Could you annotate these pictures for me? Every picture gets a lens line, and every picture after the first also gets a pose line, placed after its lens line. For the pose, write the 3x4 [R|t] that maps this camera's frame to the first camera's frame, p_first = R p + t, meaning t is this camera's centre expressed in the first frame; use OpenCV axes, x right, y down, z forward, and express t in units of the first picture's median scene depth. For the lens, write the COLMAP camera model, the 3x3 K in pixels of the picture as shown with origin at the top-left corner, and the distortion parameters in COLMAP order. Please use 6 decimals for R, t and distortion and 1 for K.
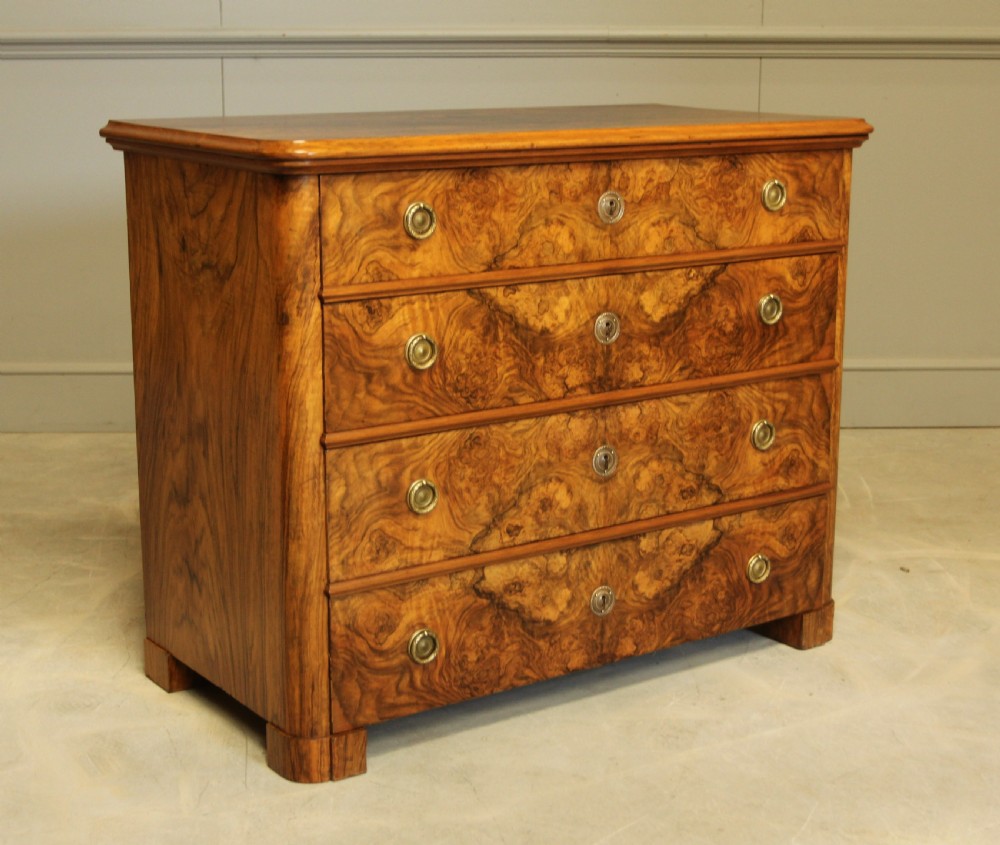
lens RADIAL K [[1726.6, 0, 502.2], [0, 1726.6, 459.4], [0, 0, 1]] dist [-0.035420, -0.068585]
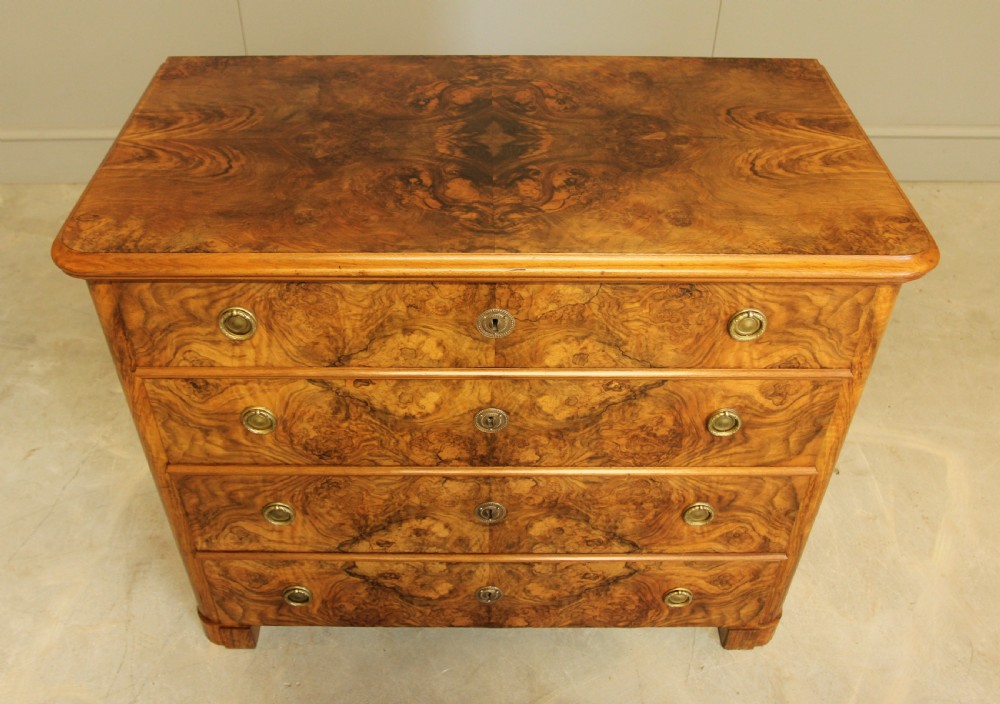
lens RADIAL K [[940.1, 0, 472.8], [0, 940.1, 337.0], [0, 0, 1]] dist [-0.077568, -0.004897]
pose [[0.815520, 0.375053, -0.440752, 0.261621], [-0.135995, 0.864455, 0.483966, -0.362638], [0.562523, -0.334744, 0.755985, 0.620523]]
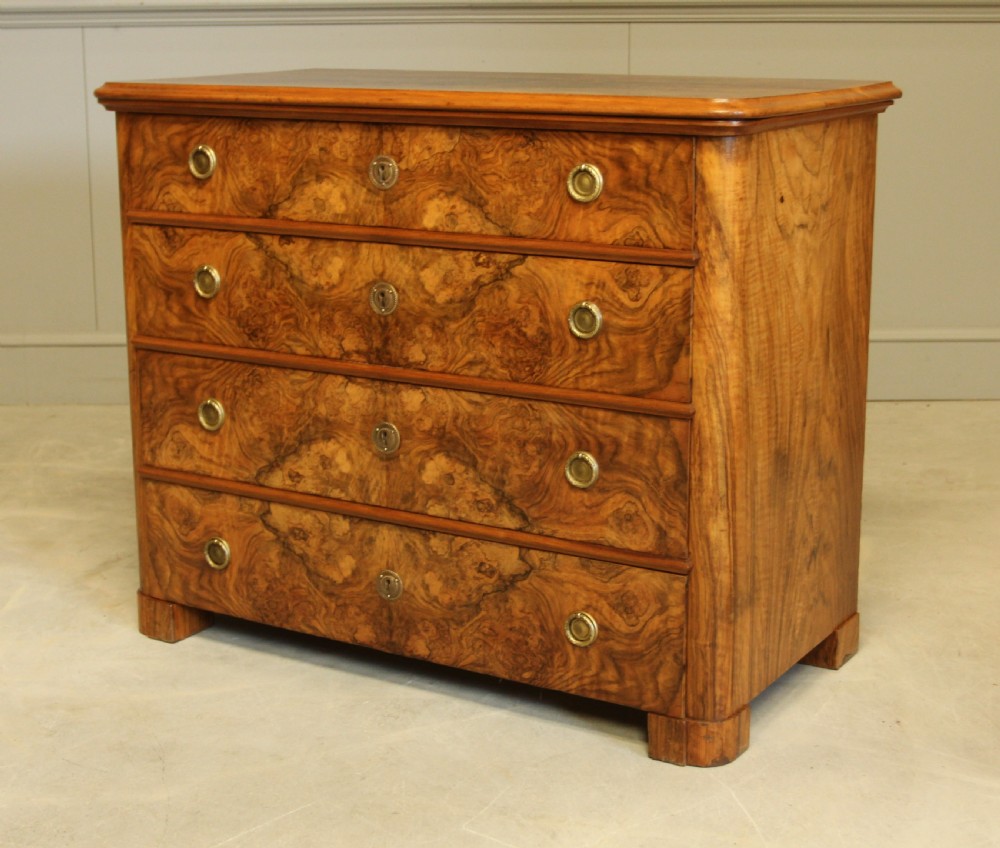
lens RADIAL K [[1750.1, 0, 500.0], [0, 1750.1, 424.0], [0, 0, 1]] dist [-0.066741, -0.044169]
pose [[0.396073, 0.210590, -0.893744, 0.963600], [-0.220440, 0.966687, 0.130087, -0.148850], [0.891366, 0.145493, 0.429301, 0.651944]]
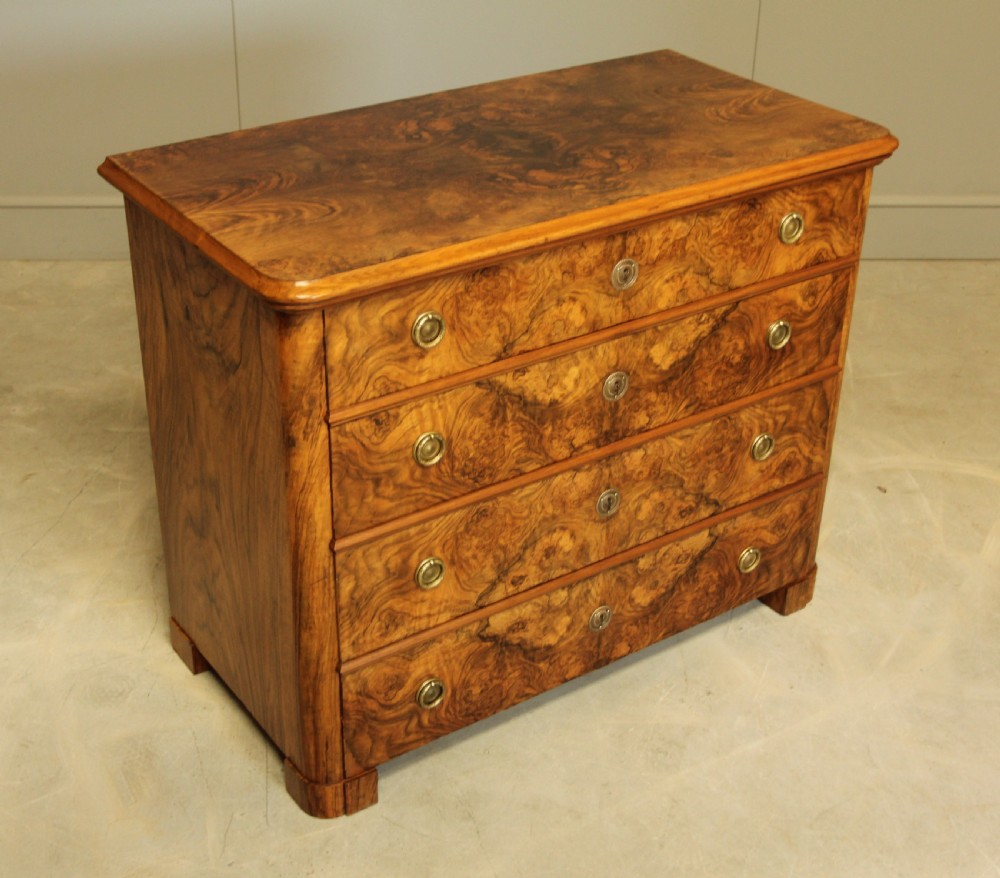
lens RADIAL K [[1472.7, 0, 445.5], [0, 1472.7, 458.0], [0, 0, 1]] dist [-0.048852, -0.010809]
pose [[0.999492, 0.013542, -0.028833, -0.012183], [-0.004737, 0.958264, 0.285846, -0.277945], [0.031501, -0.285564, 0.957842, 0.173422]]
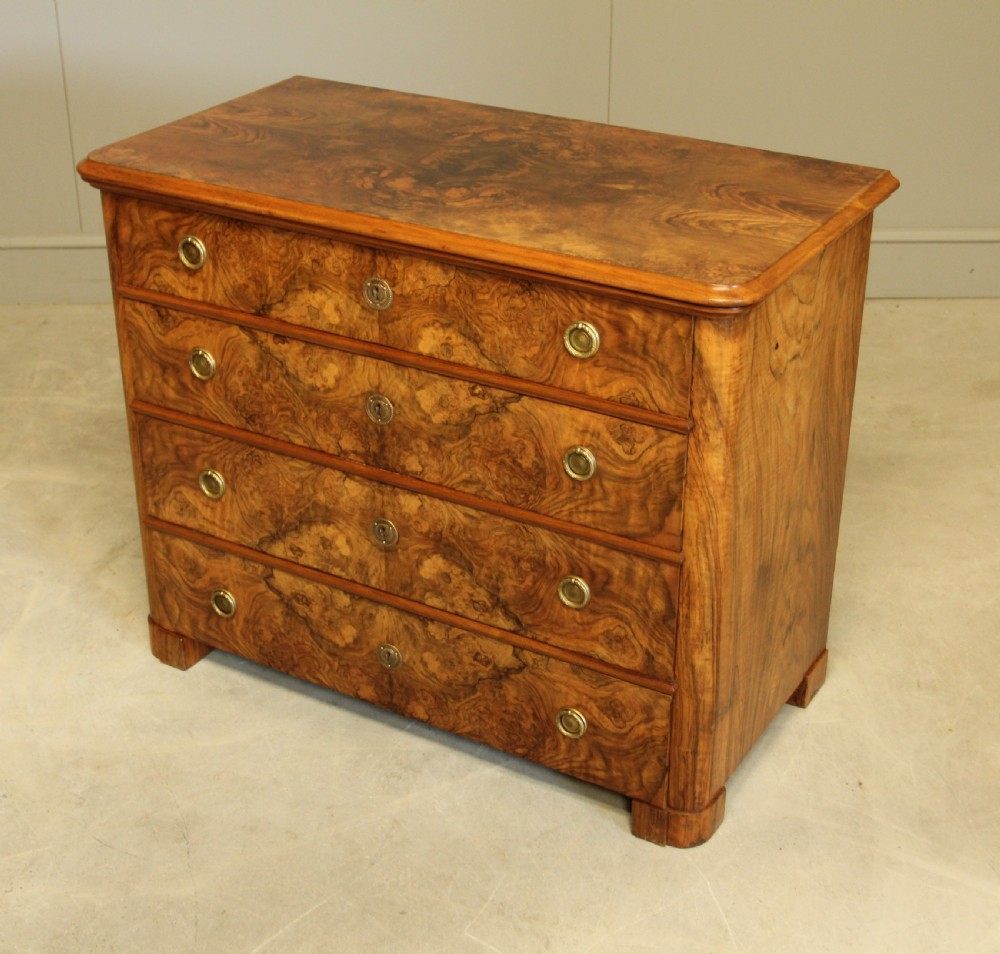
lens RADIAL K [[1658.8, 0, 496.6], [0, 1658.8, 516.5], [0, 0, 1]] dist [-0.054736, -0.139365]
pose [[0.413605, 0.439021, -0.797616, 0.856429], [-0.221086, 0.898270, 0.379778, -0.389899], [0.883206, 0.019264, 0.468590, 0.622091]]
